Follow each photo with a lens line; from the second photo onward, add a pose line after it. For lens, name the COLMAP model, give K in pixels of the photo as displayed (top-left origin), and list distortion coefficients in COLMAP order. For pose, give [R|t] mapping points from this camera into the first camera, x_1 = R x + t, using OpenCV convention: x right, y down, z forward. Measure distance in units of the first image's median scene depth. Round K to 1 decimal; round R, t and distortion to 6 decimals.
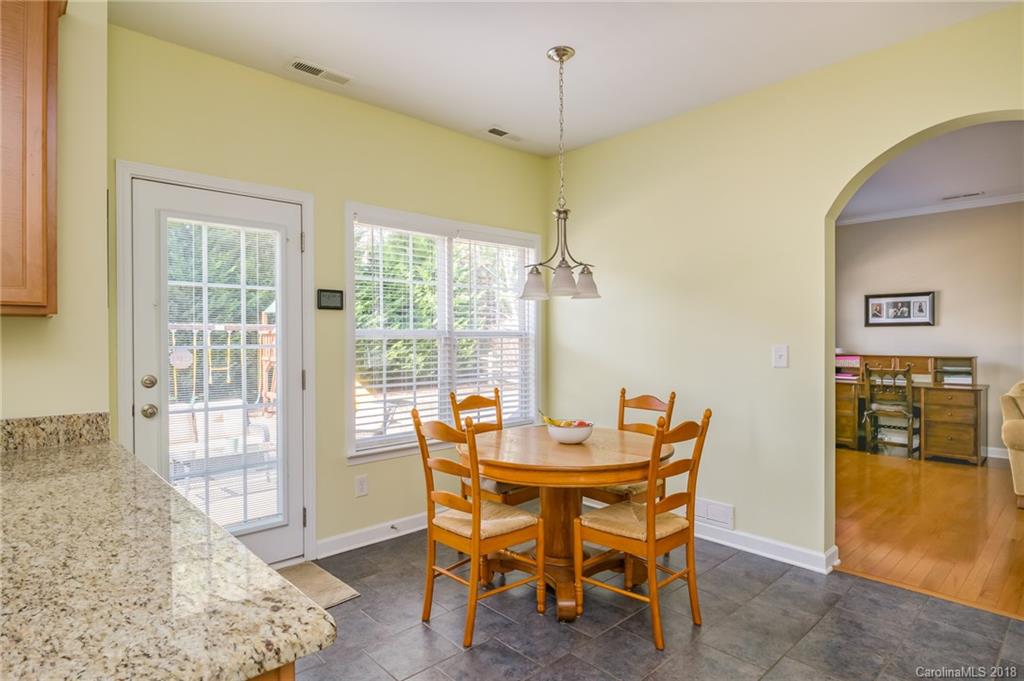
lens RADIAL K [[533.2, 0, 512.0], [0, 533.2, 340.5], [0, 0, 1]] dist [-0.001026, -0.000645]
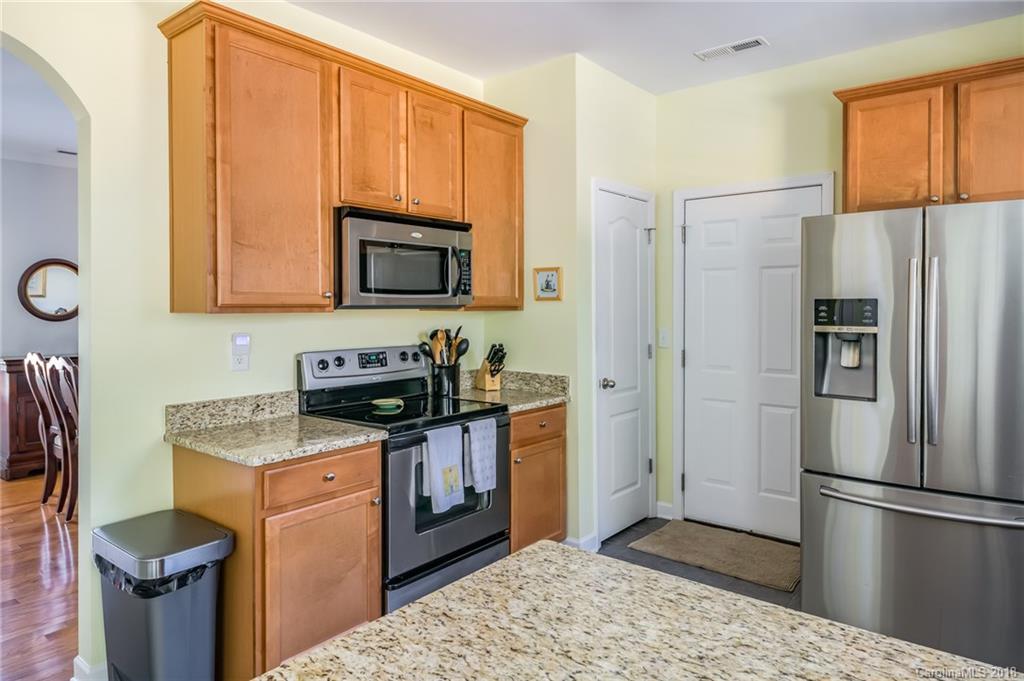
lens RADIAL K [[659.9, 0, 511.8], [0, 659.9, 316.2], [0, 0, 1]] dist [-0.000194, -0.001635]
pose [[-0.991770, 0.007235, -0.127829, -0.713326], [0.004734, 0.999792, 0.019858, -0.160846], [0.127946, 0.019089, -0.991597, 2.251137]]
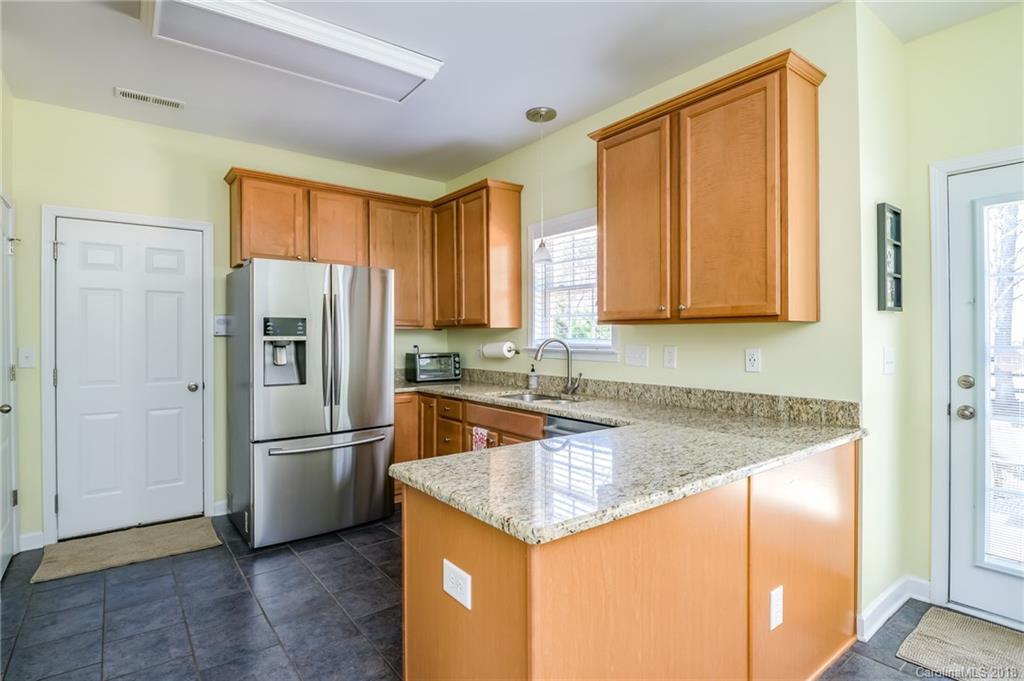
lens RADIAL K [[533.2, 0, 512.0], [0, 533.2, 340.5], [0, 0, 1]] dist [-0.001026, -0.000645]
pose [[-0.091631, 0.011416, -0.995728, 1.190205], [0.003947, 0.999931, 0.011101, -0.028319], [0.995785, -0.002913, -0.091670, 1.099799]]
